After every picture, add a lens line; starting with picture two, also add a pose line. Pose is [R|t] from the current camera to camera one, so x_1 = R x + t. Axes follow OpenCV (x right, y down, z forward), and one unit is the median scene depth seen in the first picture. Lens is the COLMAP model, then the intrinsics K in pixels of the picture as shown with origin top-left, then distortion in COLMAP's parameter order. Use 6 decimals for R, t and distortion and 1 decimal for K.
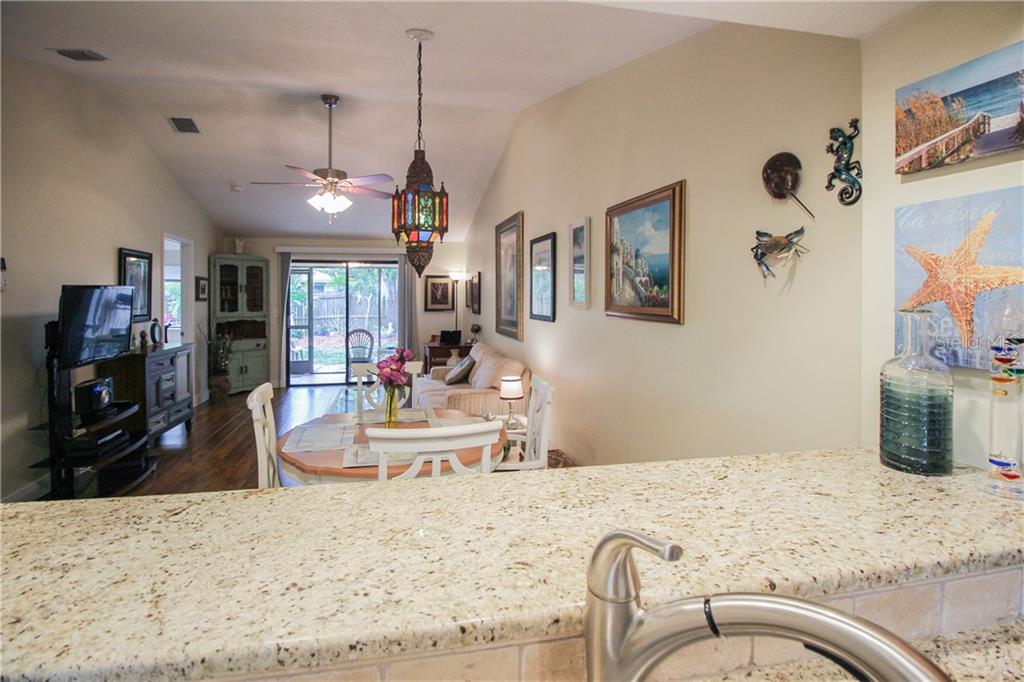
lens RADIAL K [[493.5, 0, 500.5], [0, 493.5, 302.4], [0, 0, 1]] dist [-0.018995, -0.002160]
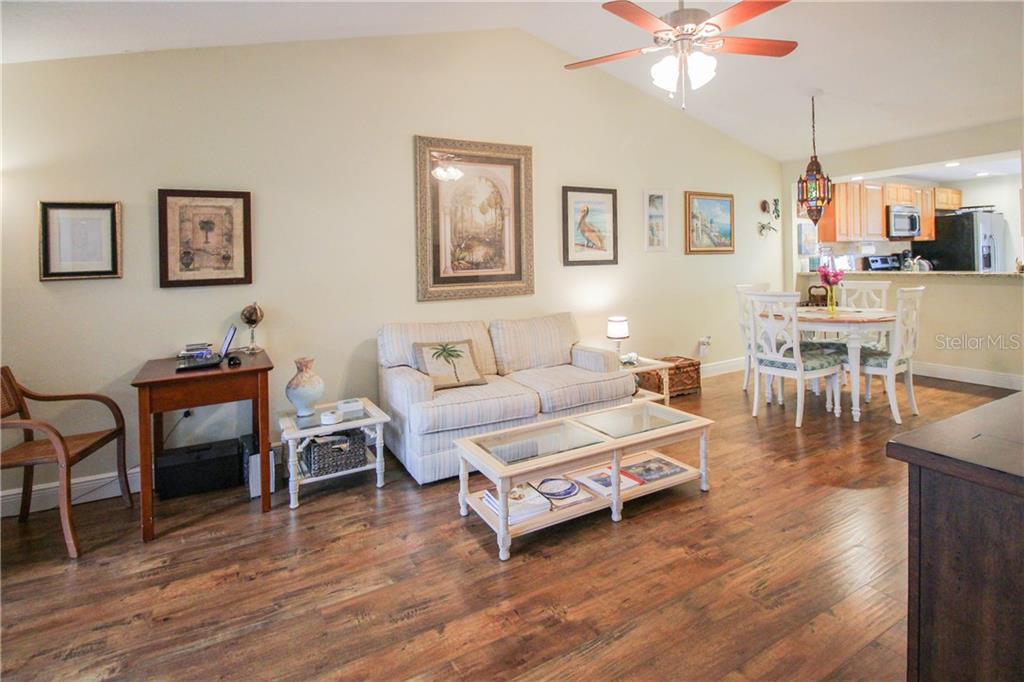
lens RADIAL K [[493.5, 0, 507.9], [0, 493.5, 273.8], [0, 0, 1]] dist [-0.018995, -0.002160]
pose [[-0.263075, -0.025348, 0.964442, -1.568745], [0.035520, 0.998723, 0.035938, 0.016361], [-0.964121, 0.043712, -0.261839, 2.515287]]
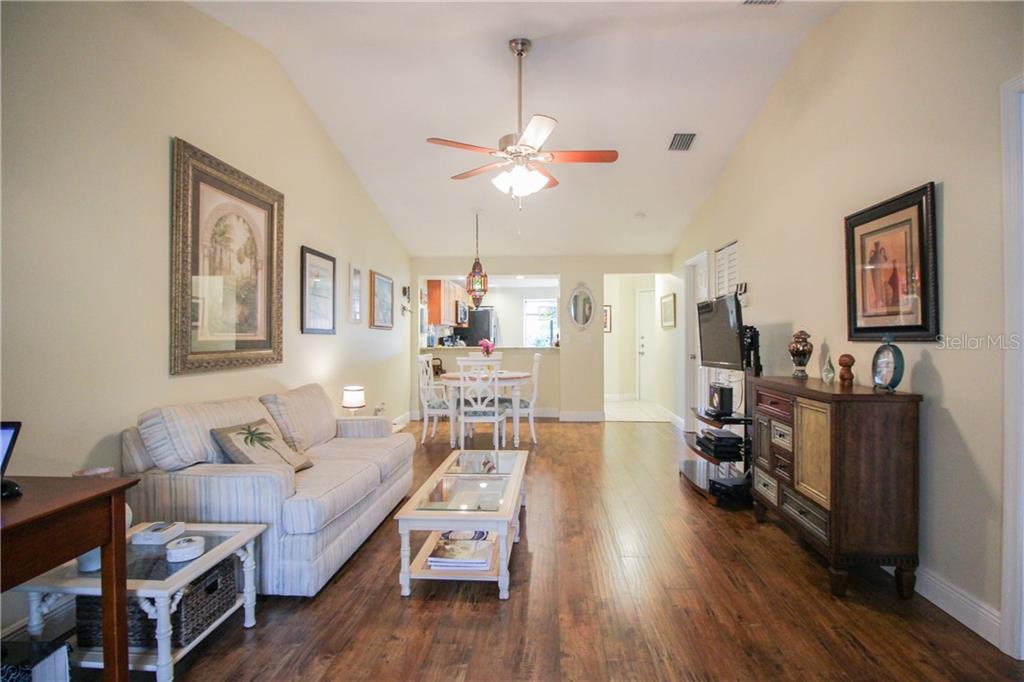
lens RADIAL K [[493.5, 0, 509.2], [0, 493.5, 342.7], [0, 0, 1]] dist [-0.018995, -0.002160]
pose [[-0.958757, -0.014829, 0.283838, -0.983481], [-0.009294, 0.999740, 0.020836, 0.051824], [-0.284073, 0.017338, -0.958646, 3.231528]]
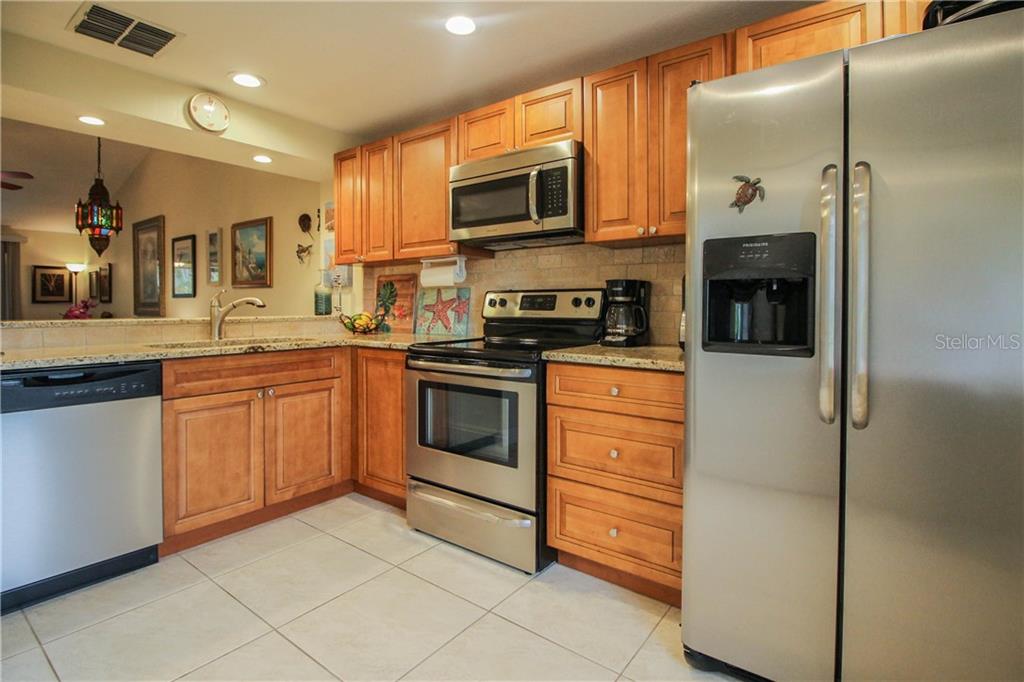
lens RADIAL K [[493.5, 0, 535.1], [0, 493.5, 317.2], [0, 0, 1]] dist [-0.018995, -0.002160]
pose [[0.746587, -0.015032, 0.665117, -0.157572], [0.009276, 0.999883, 0.012186, 0.142060], [-0.665223, -0.002928, 0.746639, -1.149085]]
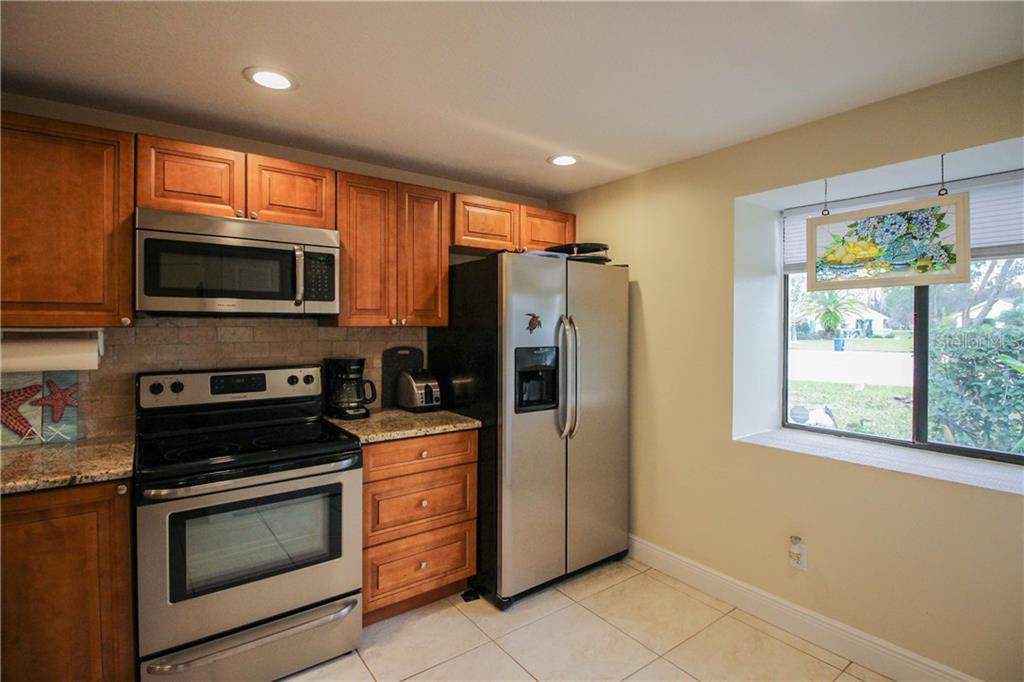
lens RADIAL K [[493.5, 0, 511.7], [0, 493.5, 334.3], [0, 0, 1]] dist [-0.018995, -0.002160]
pose [[-0.419711, -0.022023, 0.907391, -0.523169], [0.006155, 0.999614, 0.027108, -0.000296], [-0.907637, 0.016963, -0.419413, -0.391483]]
